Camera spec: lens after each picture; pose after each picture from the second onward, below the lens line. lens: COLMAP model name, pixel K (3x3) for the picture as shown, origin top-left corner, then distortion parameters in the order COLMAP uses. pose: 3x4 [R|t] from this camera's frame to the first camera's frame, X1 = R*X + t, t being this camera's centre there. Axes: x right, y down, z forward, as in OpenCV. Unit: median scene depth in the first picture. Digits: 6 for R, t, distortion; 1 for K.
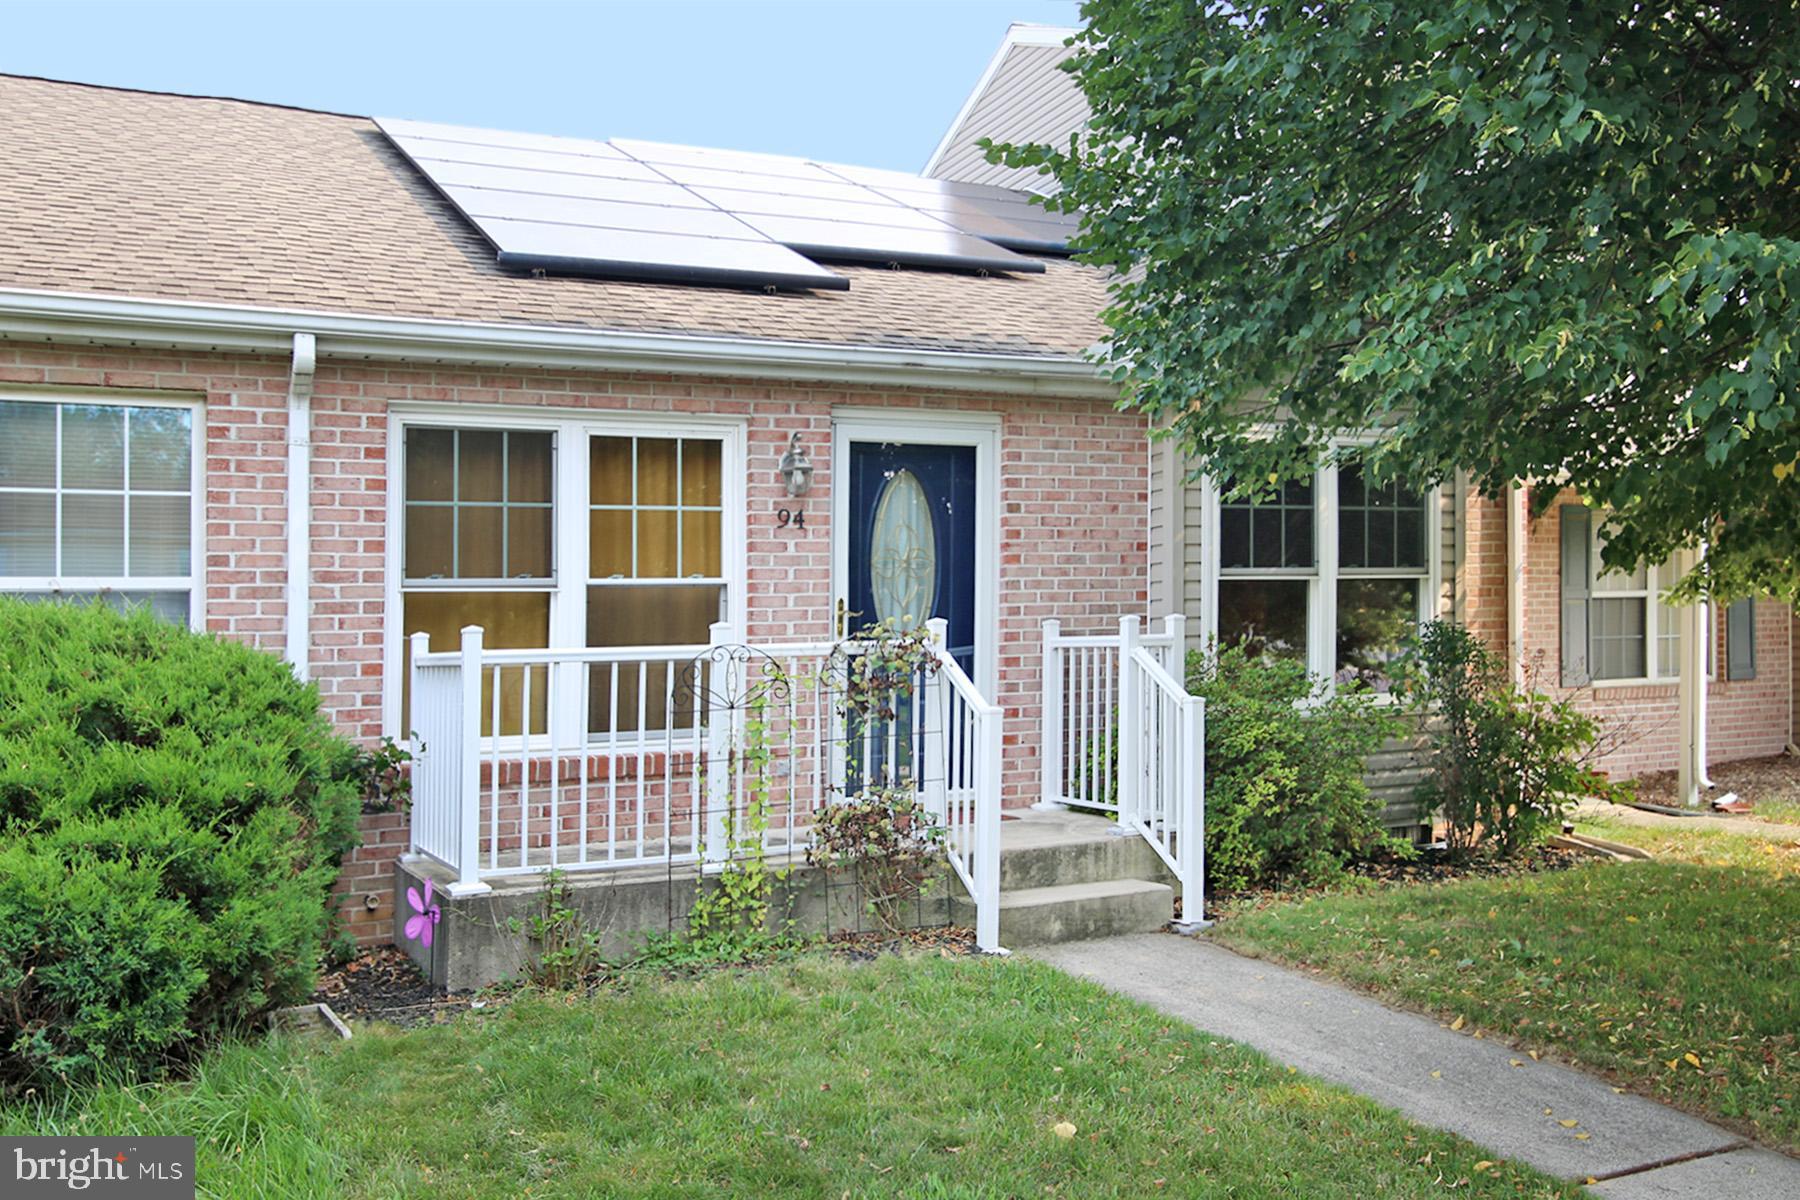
lens RADIAL K [[1528.6, 0, 894.0], [0, 1528.6, 602.4], [0, 0, 1]] dist [-0.009033, 0.027321]
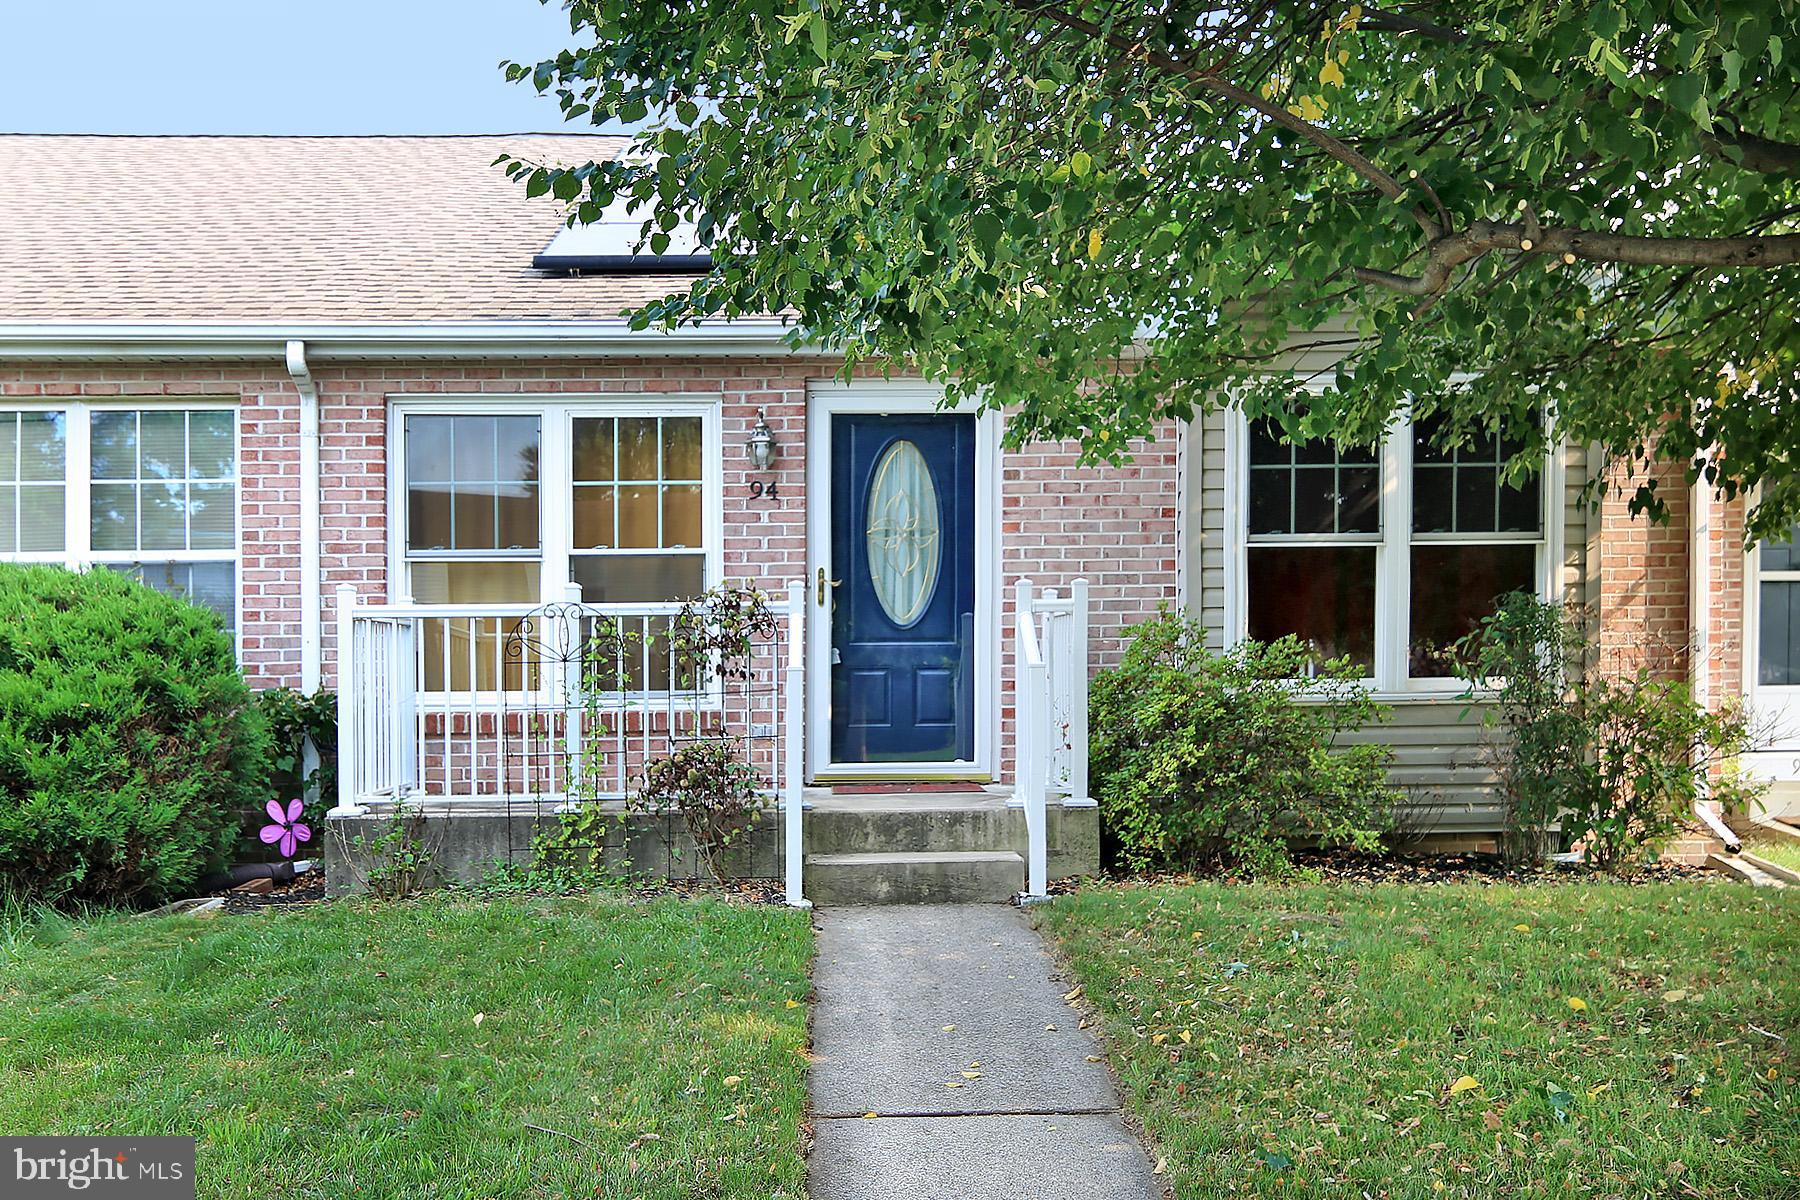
lens RADIAL K [[1639.1, 0, 902.9], [0, 1639.1, 601.5], [0, 0, 1]] dist [-0.014936, -0.019649]
pose [[0.923908, 0.000198, -0.382614, 0.467947], [-0.001155, 0.999997, -0.002270, 0.024102], [0.382612, 0.002539, 0.923906, 0.011106]]
